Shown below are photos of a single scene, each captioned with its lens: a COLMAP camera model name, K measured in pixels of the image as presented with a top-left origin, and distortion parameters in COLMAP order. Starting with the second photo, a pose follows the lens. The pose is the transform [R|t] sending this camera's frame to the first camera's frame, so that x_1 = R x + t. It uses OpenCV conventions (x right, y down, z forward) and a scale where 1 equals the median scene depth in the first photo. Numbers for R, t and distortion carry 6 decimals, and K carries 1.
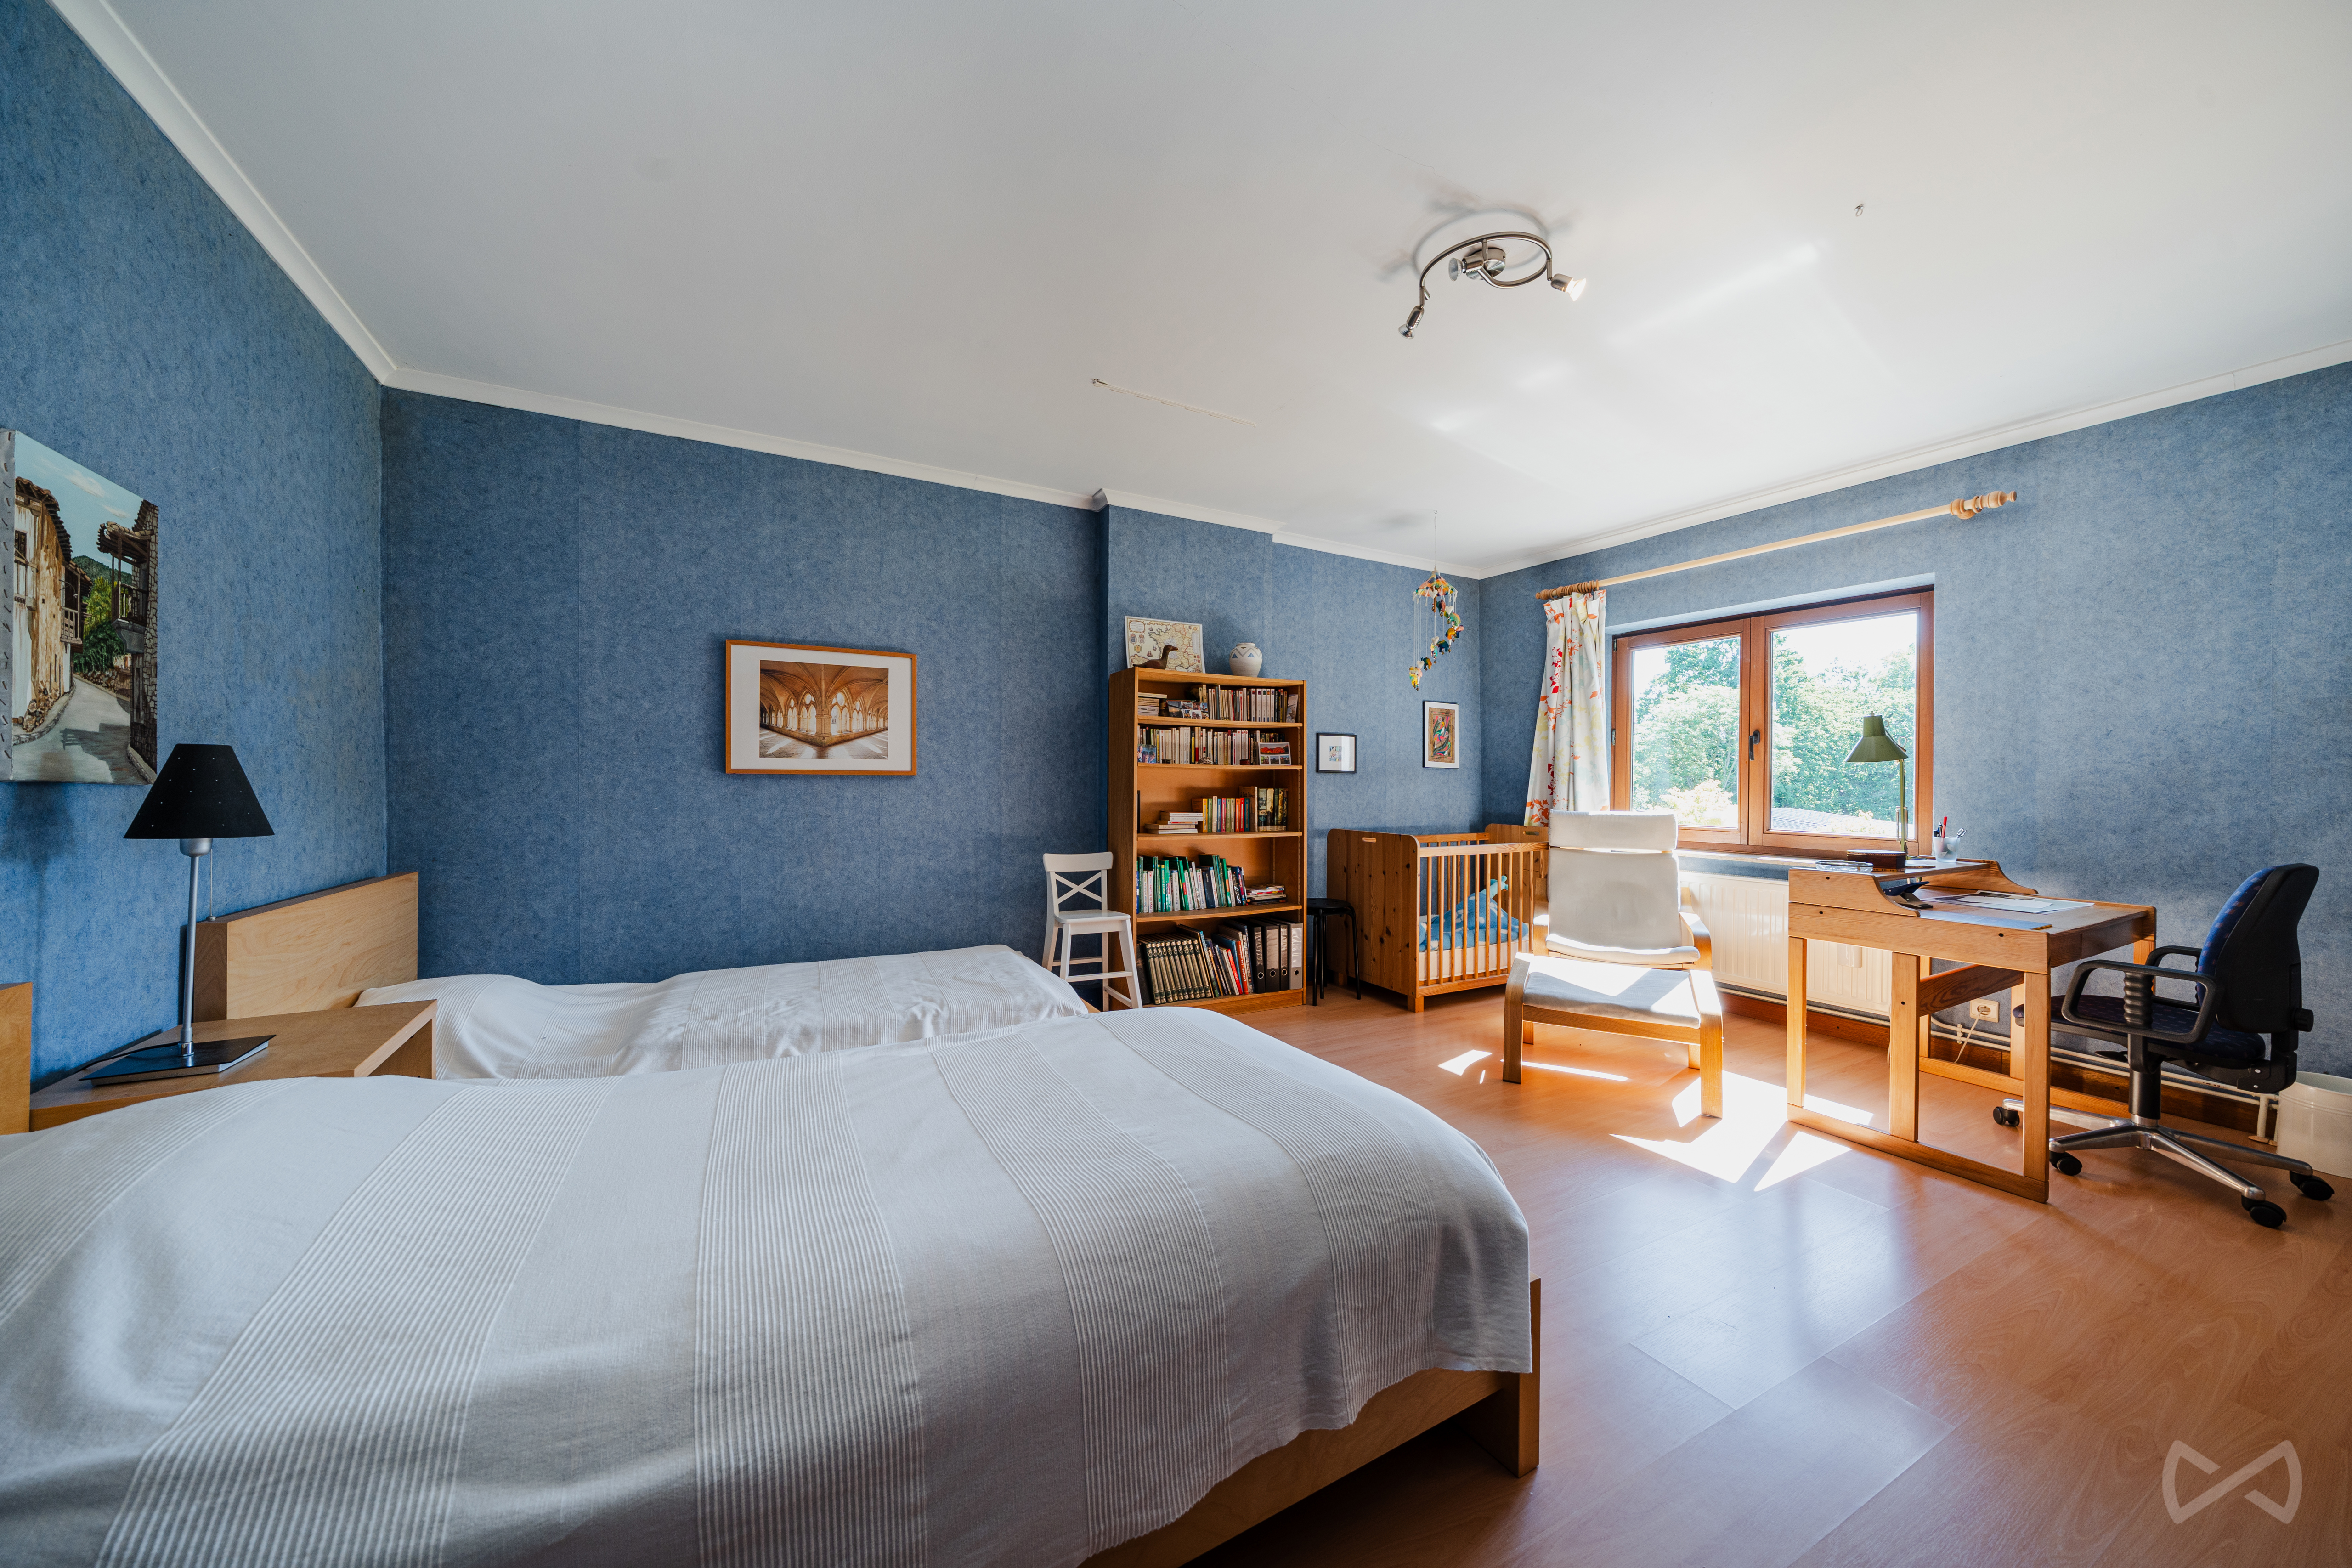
lens RADIAL K [[799.3, 0, 1169.1], [0, 799.3, 784.3], [0, 0, 1]] dist [-0.007568, -0.000062]
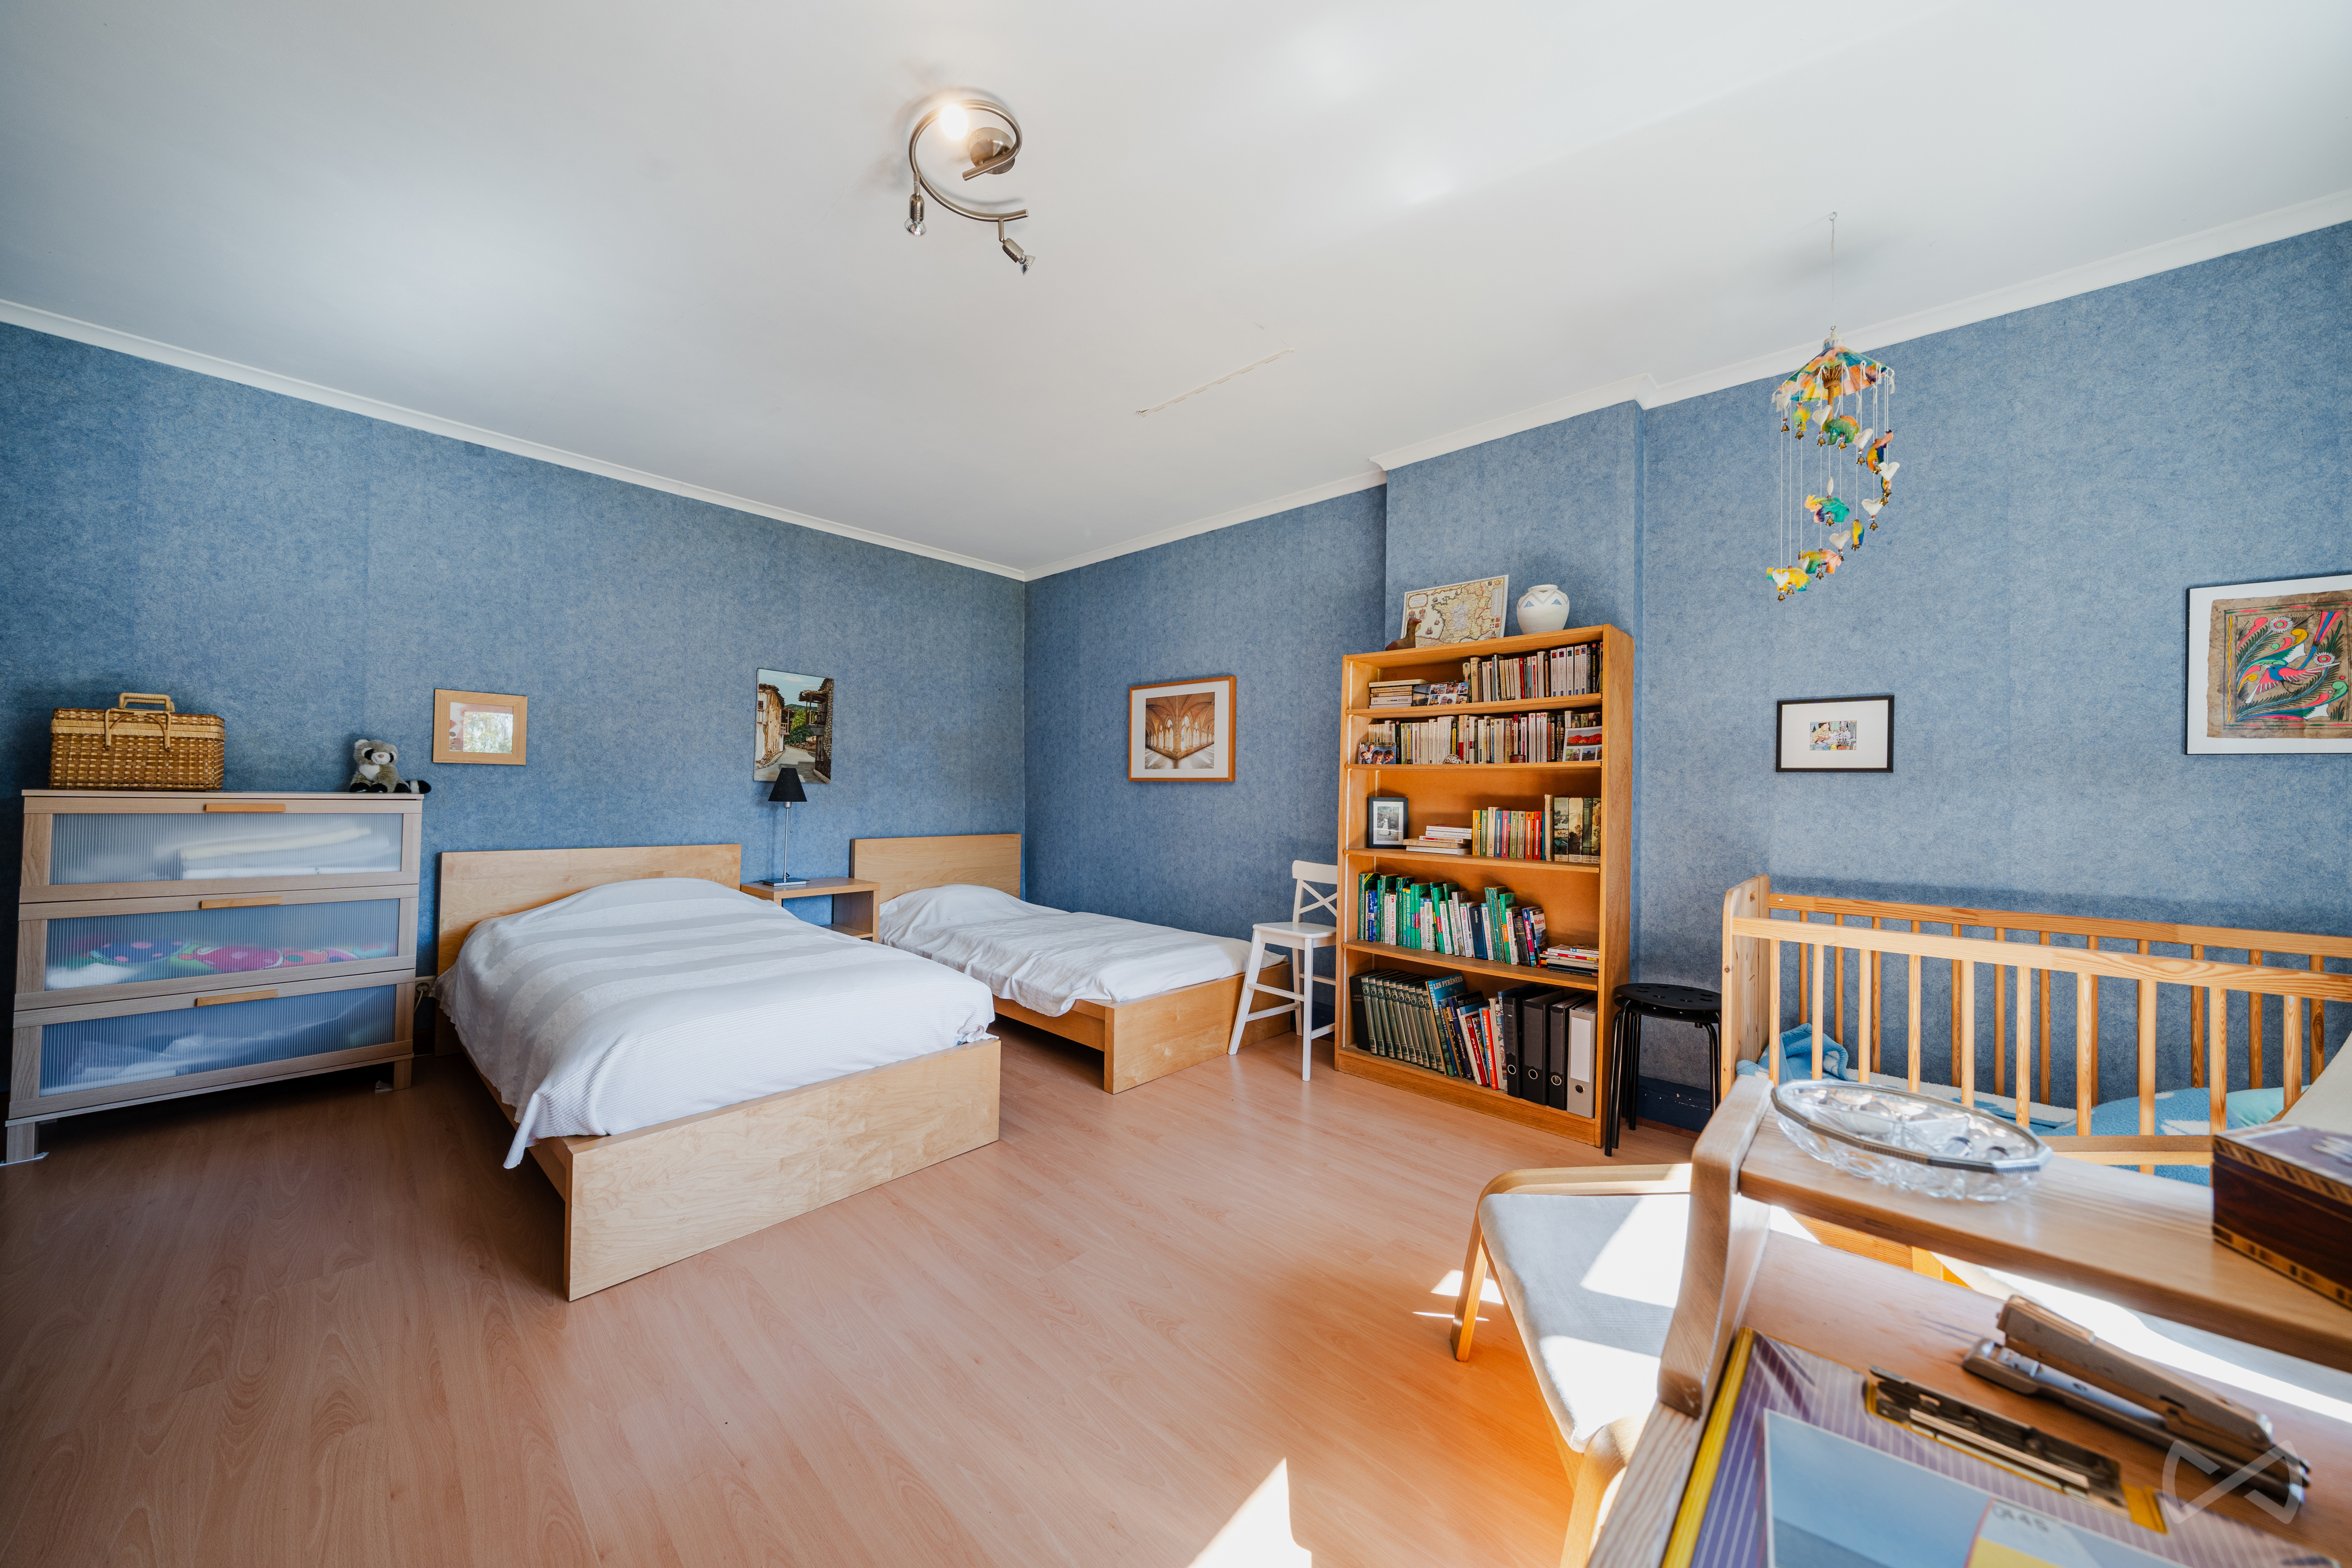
lens RADIAL K [[799.3, 0, 1174.7], [0, 799.3, 785.0], [0, 0, 1]] dist [-0.007568, -0.000062]
pose [[0.323425, -0.007493, -0.946224, 0.710198], [-0.015926, 0.999784, -0.013361, 0.009920], [0.946120, 0.019391, 0.323236, 0.530261]]
